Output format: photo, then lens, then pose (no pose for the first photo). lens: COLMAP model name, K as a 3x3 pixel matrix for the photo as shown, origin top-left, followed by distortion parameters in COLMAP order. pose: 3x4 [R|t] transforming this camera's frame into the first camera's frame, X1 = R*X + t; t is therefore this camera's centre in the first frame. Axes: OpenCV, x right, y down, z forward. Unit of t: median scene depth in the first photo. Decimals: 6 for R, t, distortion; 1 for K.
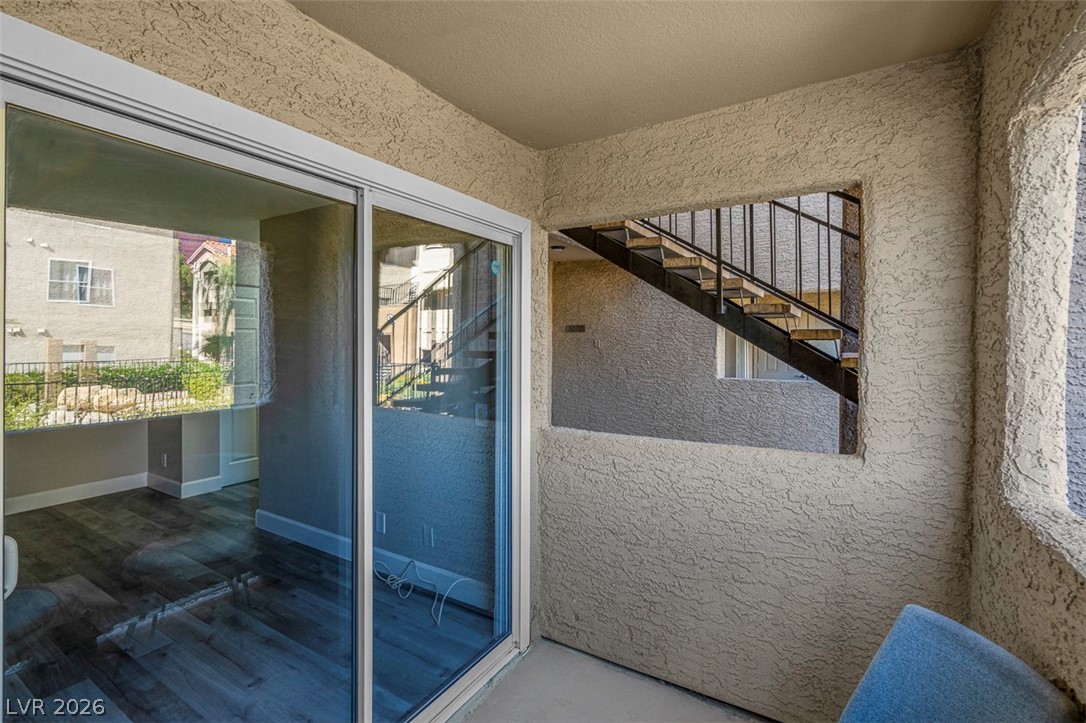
lens RADIAL K [[499.9, 0, 540.4], [0, 499.9, 342.6], [0, 0, 1]] dist [-0.004597, 0.001694]
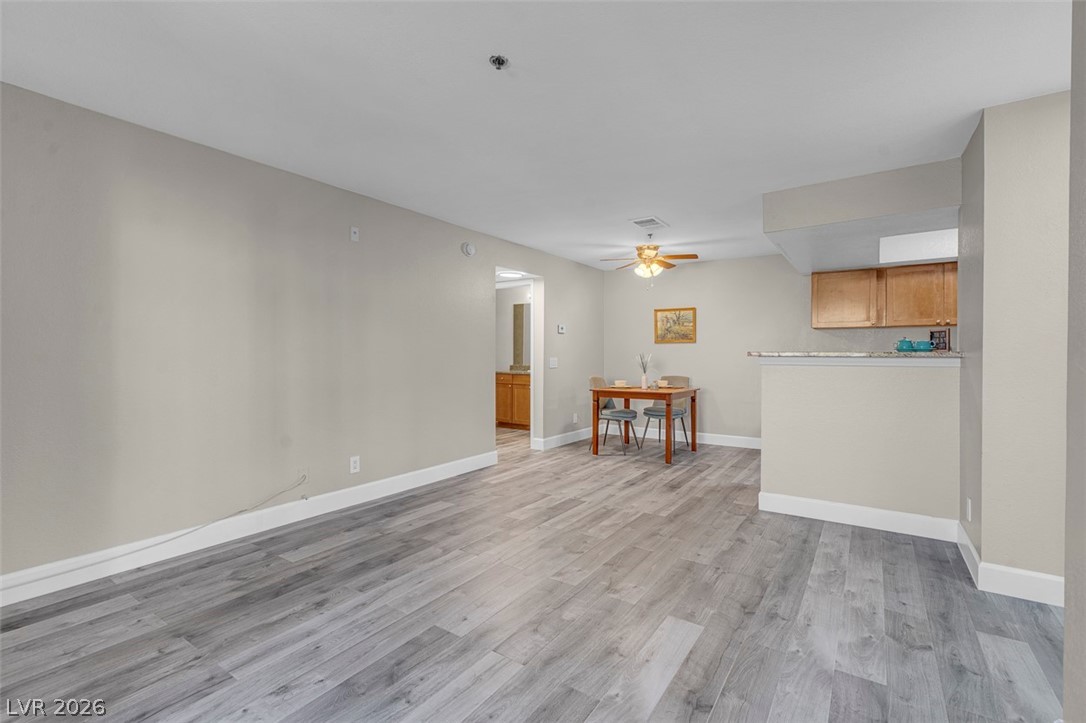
lens RADIAL K [[487.0, 0, 535.1], [0, 487.0, 354.8], [0, 0, 1]] dist [-0.001570, 0.000269]
pose [[-0.052646, -0.001502, -0.998612, -0.360921], [-0.010450, 0.999945, -0.000953, 0.136712], [0.998559, 0.010385, -0.052658, 1.189109]]
